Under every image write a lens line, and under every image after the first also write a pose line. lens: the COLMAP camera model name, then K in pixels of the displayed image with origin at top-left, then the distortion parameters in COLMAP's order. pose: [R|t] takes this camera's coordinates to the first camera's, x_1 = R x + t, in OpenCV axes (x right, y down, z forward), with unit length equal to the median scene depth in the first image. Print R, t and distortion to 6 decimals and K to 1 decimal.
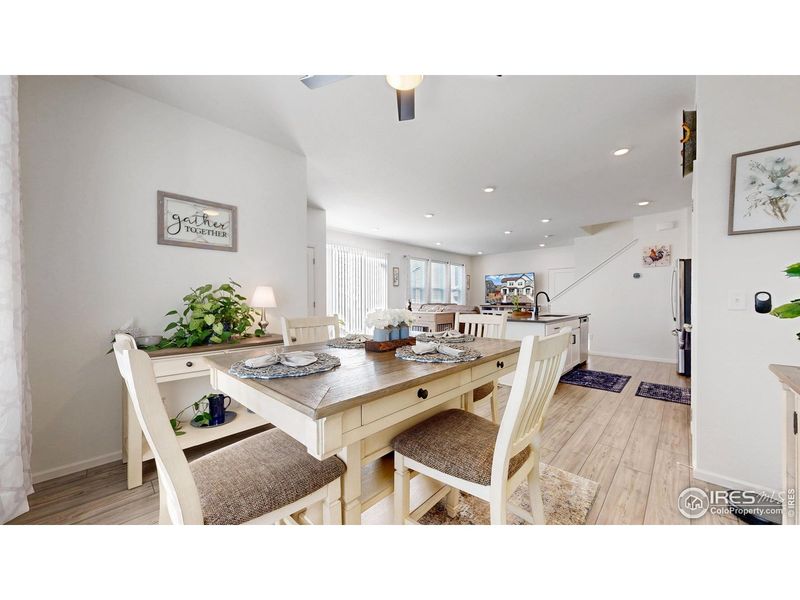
lens RADIAL K [[293.9, 0, 400.0], [0, 293.9, 300.0], [0, 0, 1]] dist [0.000709, -0.000557]
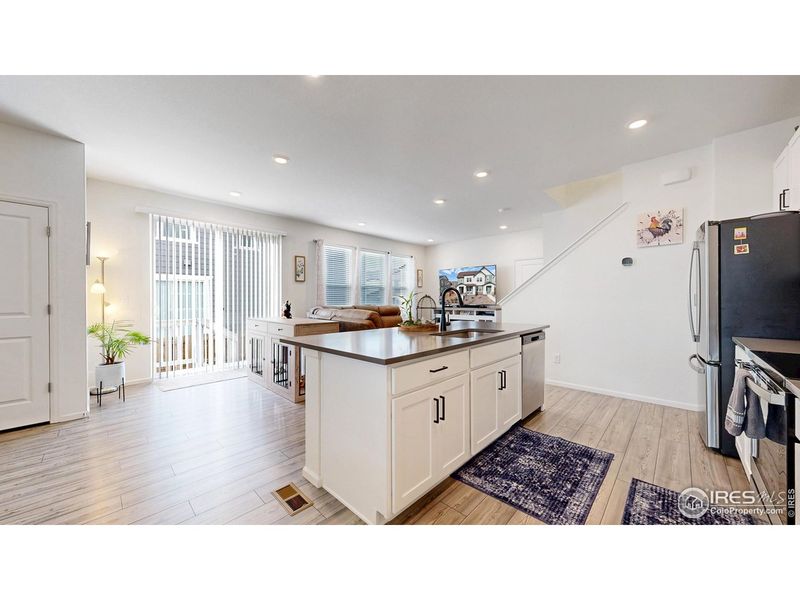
lens RADIAL K [[293.9, 0, 400.0], [0, 293.9, 300.0], [0, 0, 1]] dist [0.000709, -0.000557]
pose [[0.999960, 0.000410, 0.008964, 0.200009], [-0.000407, 1.000000, -0.000394, -0.001787], [-0.008965, 0.000390, 0.999960, 0.240592]]
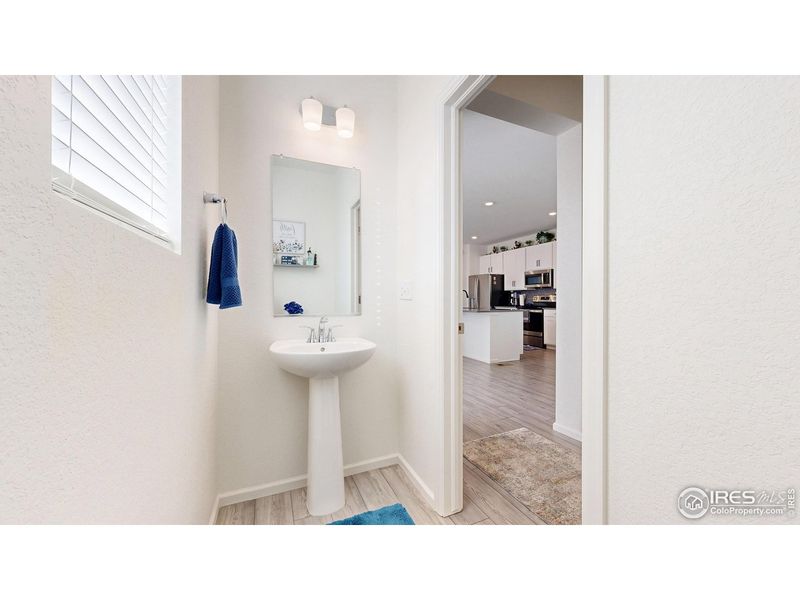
lens RADIAL K [[293.9, 0, 400.0], [0, 293.9, 300.0], [0, 0, 1]] dist [0.000709, -0.000557]
pose [[0.365505, -0.001466, 0.930808, -0.428509], [0.000704, 0.999999, 0.001299, 0.007207], [-0.930809, 0.000181, 0.365505, 0.414196]]
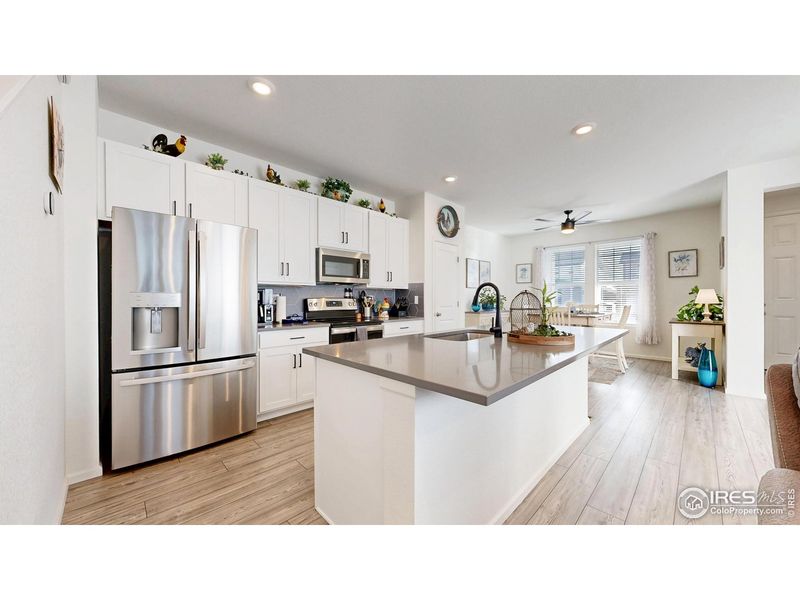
lens RADIAL K [[293.9, 0, 400.0], [0, 293.9, 300.0], [0, 0, 1]] dist [0.000709, -0.000557]
pose [[-0.999754, 0.004615, 0.021702, 0.315904], [0.004618, 0.999989, 0.000108, -0.000578], [-0.021701, 0.000209, -0.999764, 0.758126]]
